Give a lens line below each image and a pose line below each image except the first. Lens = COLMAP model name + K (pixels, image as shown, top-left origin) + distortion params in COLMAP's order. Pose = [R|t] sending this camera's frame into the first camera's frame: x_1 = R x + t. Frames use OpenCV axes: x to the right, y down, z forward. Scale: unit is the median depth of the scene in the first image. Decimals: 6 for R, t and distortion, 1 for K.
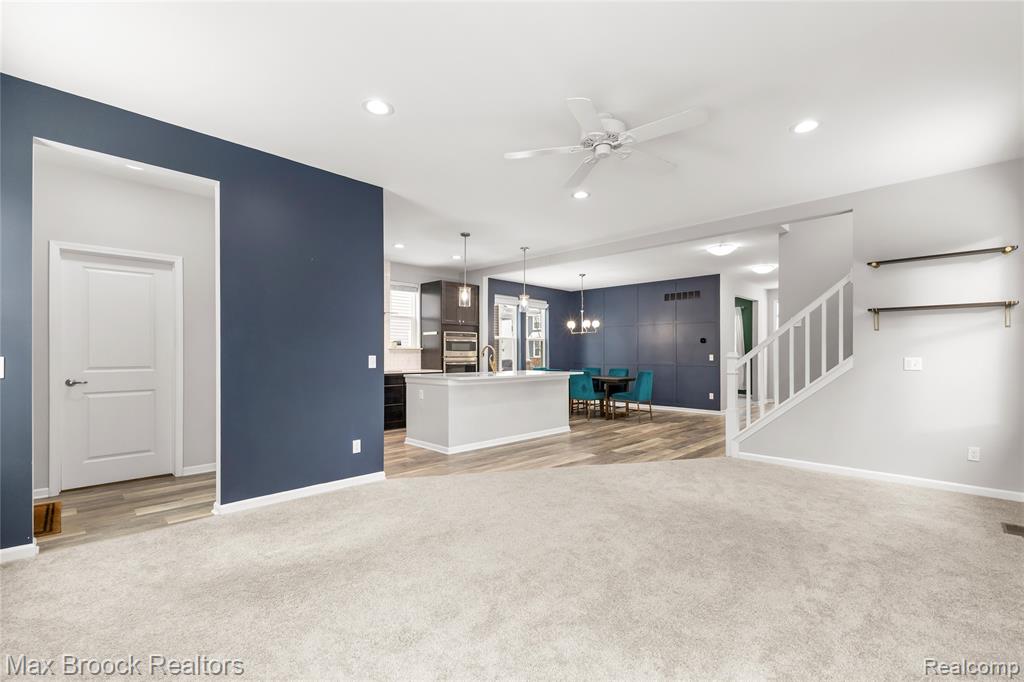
lens RADIAL K [[449.8, 0, 516.2], [0, 449.8, 347.4], [0, 0, 1]] dist [0.011495, 0.000084]
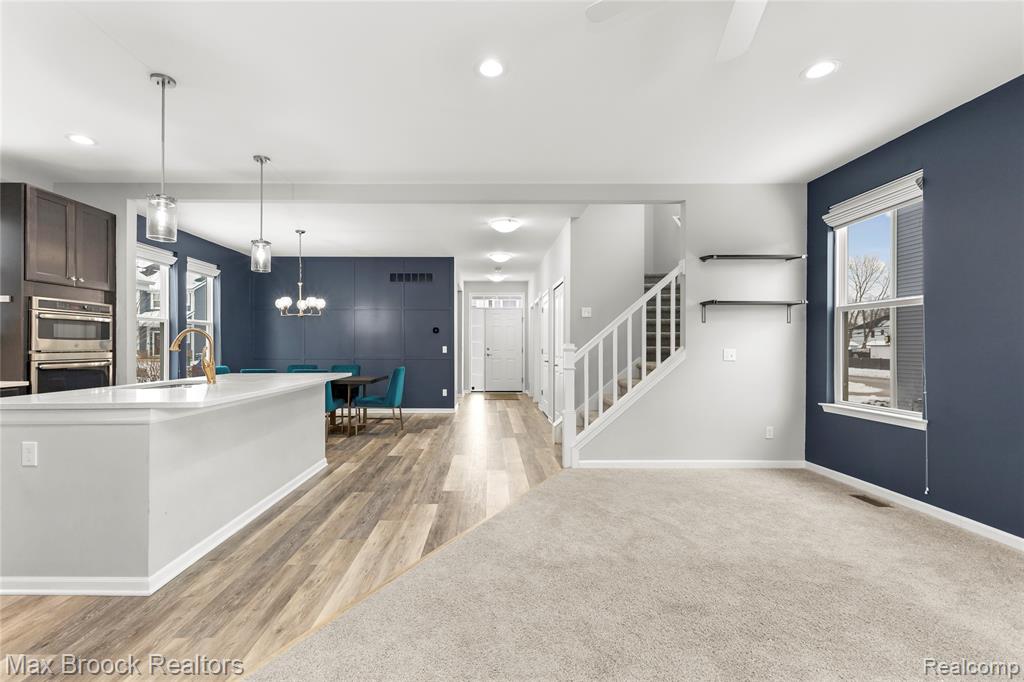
lens RADIAL K [[449.8, 0, 488.4], [0, 449.8, 342.1], [0, 0, 1]] dist [0.011495, 0.000084]
pose [[0.716753, 0.005227, 0.697308, -0.150234], [-0.010220, 0.999943, 0.003010, 0.004857], [-0.697252, -0.009284, 0.716766, 0.342997]]
